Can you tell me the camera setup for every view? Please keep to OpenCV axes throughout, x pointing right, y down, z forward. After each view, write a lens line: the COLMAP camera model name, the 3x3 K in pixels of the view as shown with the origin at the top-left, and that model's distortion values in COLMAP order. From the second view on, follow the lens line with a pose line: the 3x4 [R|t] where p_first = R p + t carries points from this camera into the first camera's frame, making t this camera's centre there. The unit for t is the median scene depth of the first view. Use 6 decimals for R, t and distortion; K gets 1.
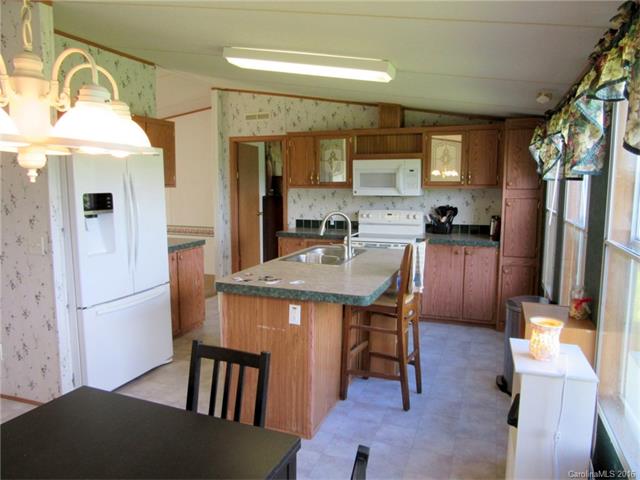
lens RADIAL K [[480.6, 0, 325.1], [0, 480.6, 238.1], [0, 0, 1]] dist [-0.057130, -0.004353]
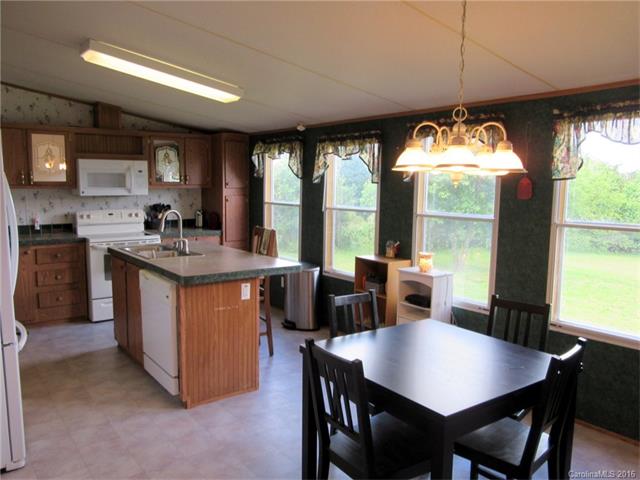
lens RADIAL K [[478.7, 0, 322.3], [0, 478.7, 241.4], [0, 0, 1]] dist [-0.032903, 0.028703]
pose [[0.533616, -0.096599, 0.840192, -0.491097], [0.087355, 0.994437, 0.058853, -0.011890], [-0.841203, 0.041991, 0.539086, 0.083996]]
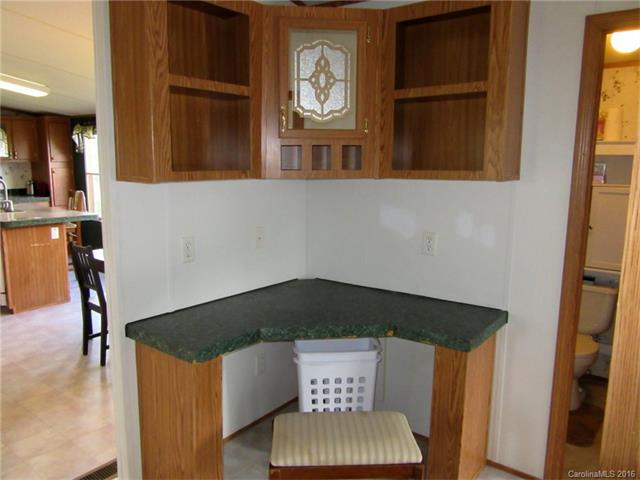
lens RADIAL K [[478.7, 0, 307.0], [0, 478.7, 234.8], [0, 0, 1]] dist [-0.032903, 0.028703]
pose [[0.320549, -0.150705, 0.935166, -0.711673], [0.104785, 0.986845, 0.123115, 0.023345], [-0.941418, 0.058527, 0.332124, -0.235771]]
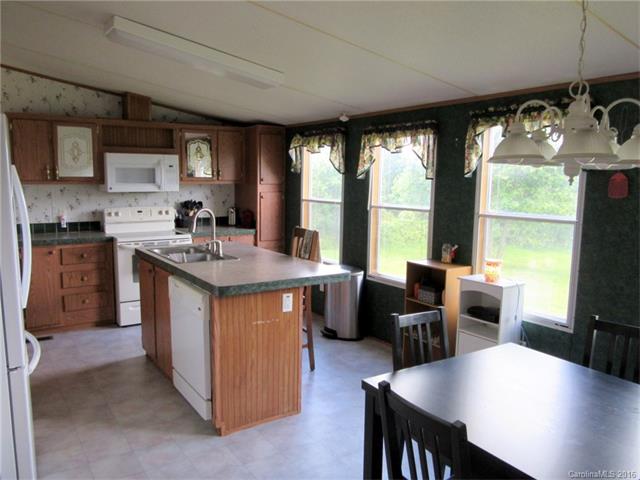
lens RADIAL K [[478.7, 0, 325.4], [0, 478.7, 239.6], [0, 0, 1]] dist [-0.032903, 0.028703]
pose [[0.578014, -0.097017, 0.810239, -0.438618], [0.083275, 0.994737, 0.059701, -0.019511], [-0.811767, 0.032965, 0.583051, 0.149771]]
